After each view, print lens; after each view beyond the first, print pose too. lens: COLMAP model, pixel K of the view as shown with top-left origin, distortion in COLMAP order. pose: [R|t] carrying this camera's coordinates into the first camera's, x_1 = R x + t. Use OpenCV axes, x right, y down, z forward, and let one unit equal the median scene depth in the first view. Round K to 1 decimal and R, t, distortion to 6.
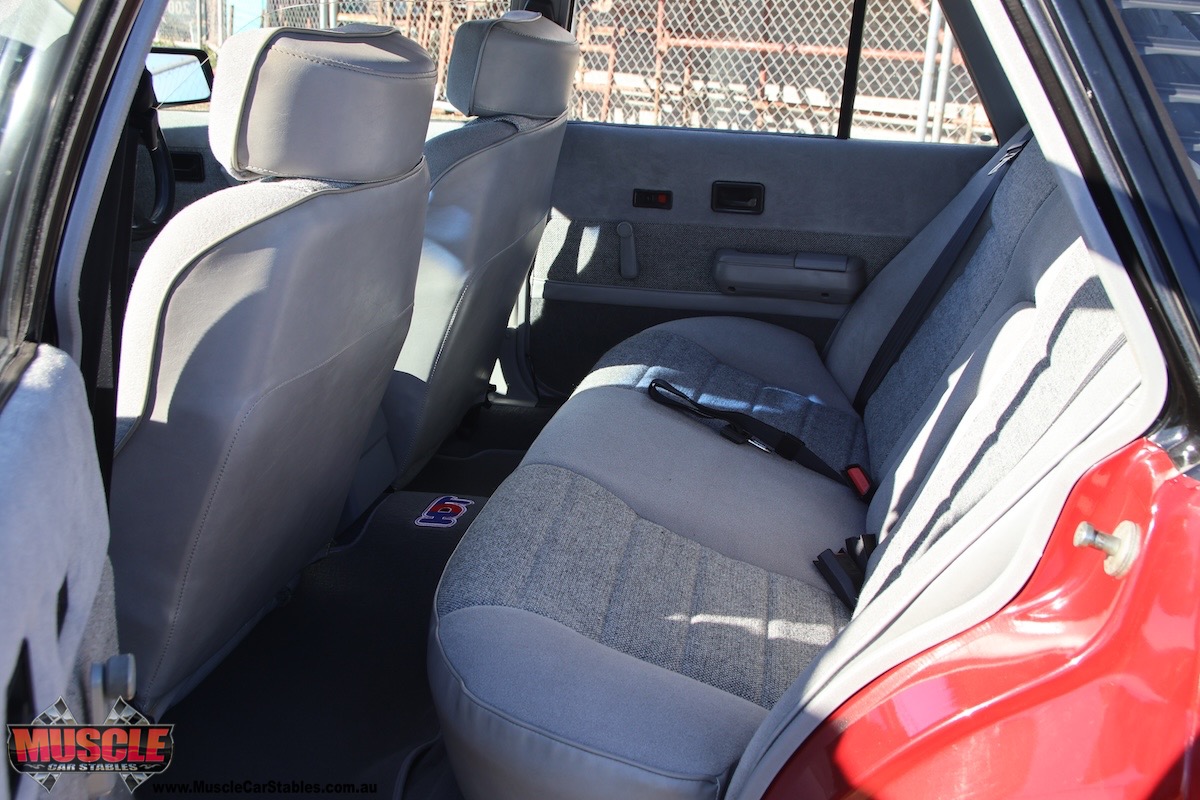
lens RADIAL K [[1285.7, 0, 600.4], [0, 1285.7, 400.3], [0, 0, 1]] dist [-0.018971, 0.000000]
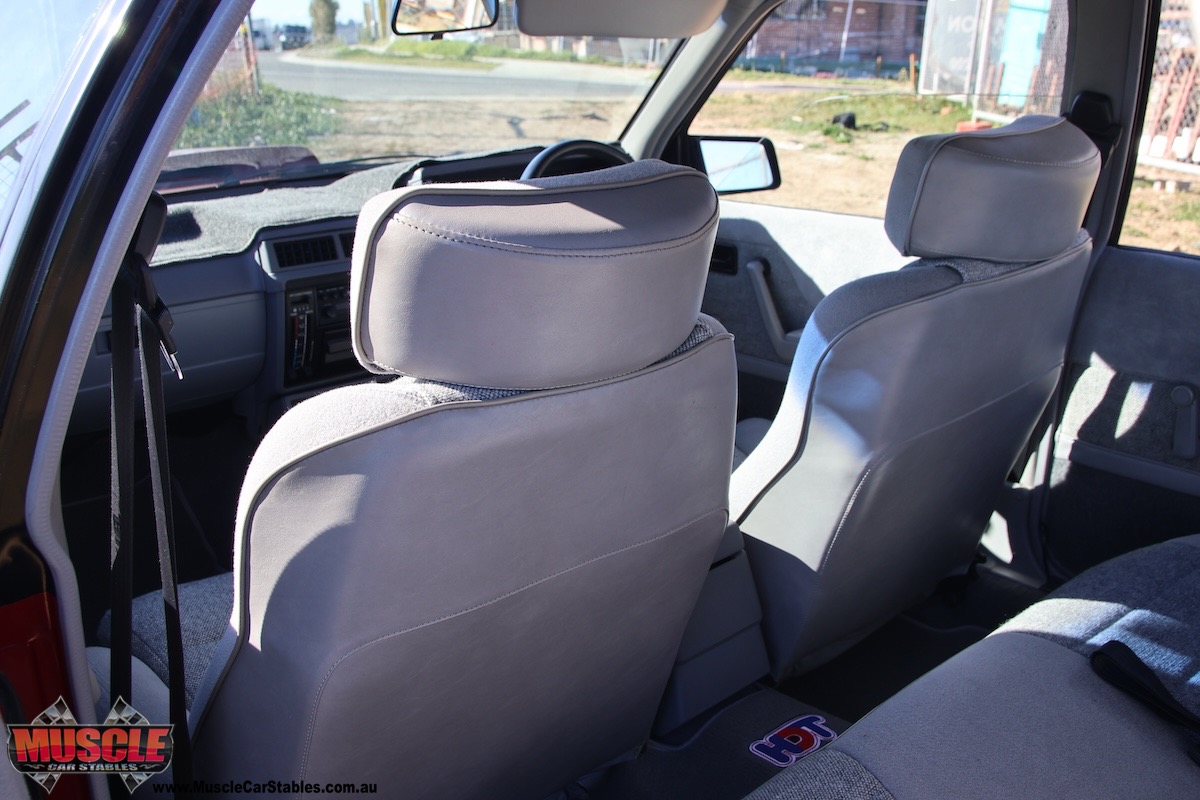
lens RADIAL K [[1150.8, 0, 599.6], [0, 1150.8, 399.9], [0, 0, 1]] dist [0.002069, 0.000000]
pose [[0.815925, 0.145979, -0.559426, 0.147225], [-0.151727, 0.987750, 0.036453, -0.127792], [0.557894, 0.055137, 0.828079, 0.307149]]
